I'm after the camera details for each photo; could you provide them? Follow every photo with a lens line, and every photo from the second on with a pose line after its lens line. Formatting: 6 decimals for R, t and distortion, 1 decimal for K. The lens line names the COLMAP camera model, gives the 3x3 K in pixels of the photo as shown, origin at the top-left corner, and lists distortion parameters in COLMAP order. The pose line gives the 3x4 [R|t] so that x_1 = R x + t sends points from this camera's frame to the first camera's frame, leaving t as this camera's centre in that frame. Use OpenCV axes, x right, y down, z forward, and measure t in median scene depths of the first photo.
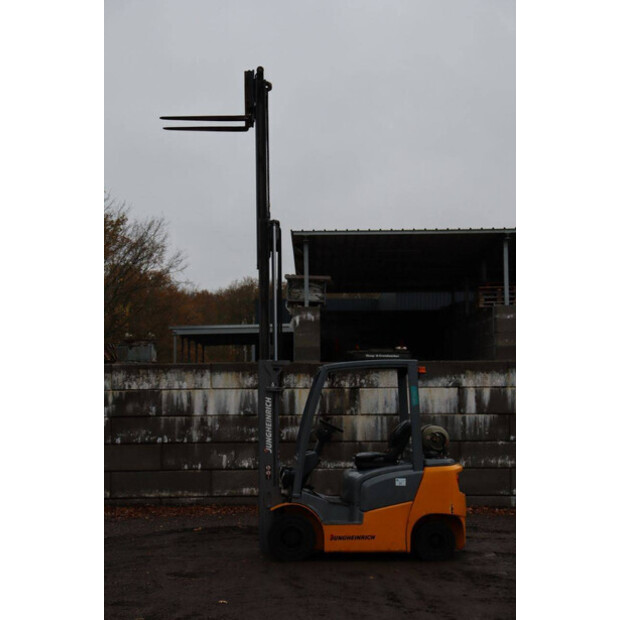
lens RADIAL K [[1242.4, 0, 310.0], [0, 1242.4, 310.0], [0, 0, 1]] dist [0.288593, 0.170071]
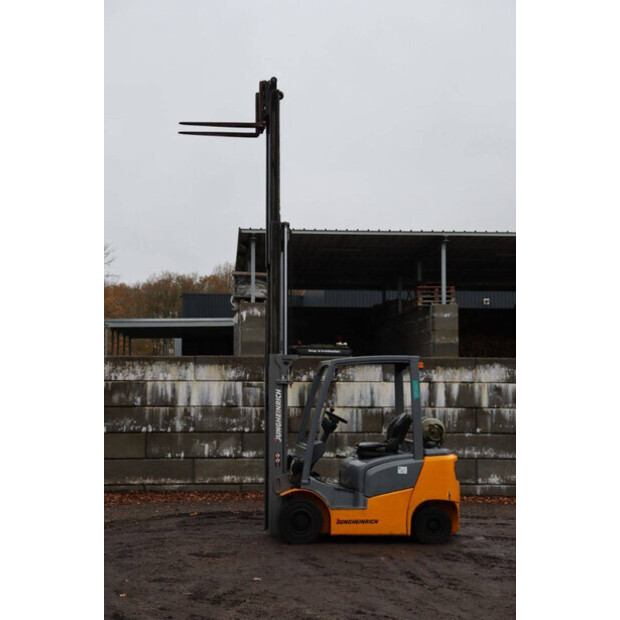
lens RADIAL K [[1217.2, 0, 310.0], [0, 1217.2, 310.0], [0, 0, 1]] dist [0.285082, 0.100133]
pose [[0.997224, 0.017276, 0.072427, -0.058326], [-0.017550, 0.999841, 0.003139, -0.000835], [-0.072361, -0.004401, 0.997369, -0.026208]]
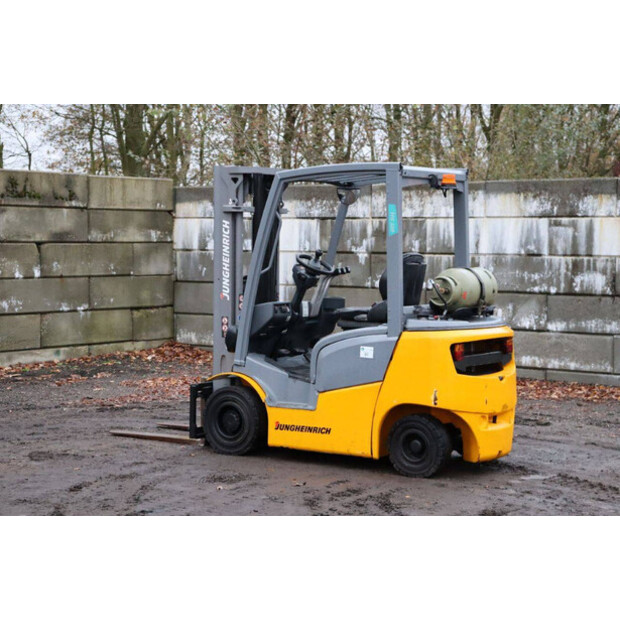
lens RADIAL K [[1439.0, 0, 317.4], [0, 1439.0, 310.0], [0, 0, 1]] dist [0.402771, 0.424608]
pose [[0.807177, 0.044956, -0.588595, 0.337367], [0.023103, 0.993926, 0.107598, 0.024300], [0.589857, -0.100449, 0.801236, 0.269620]]
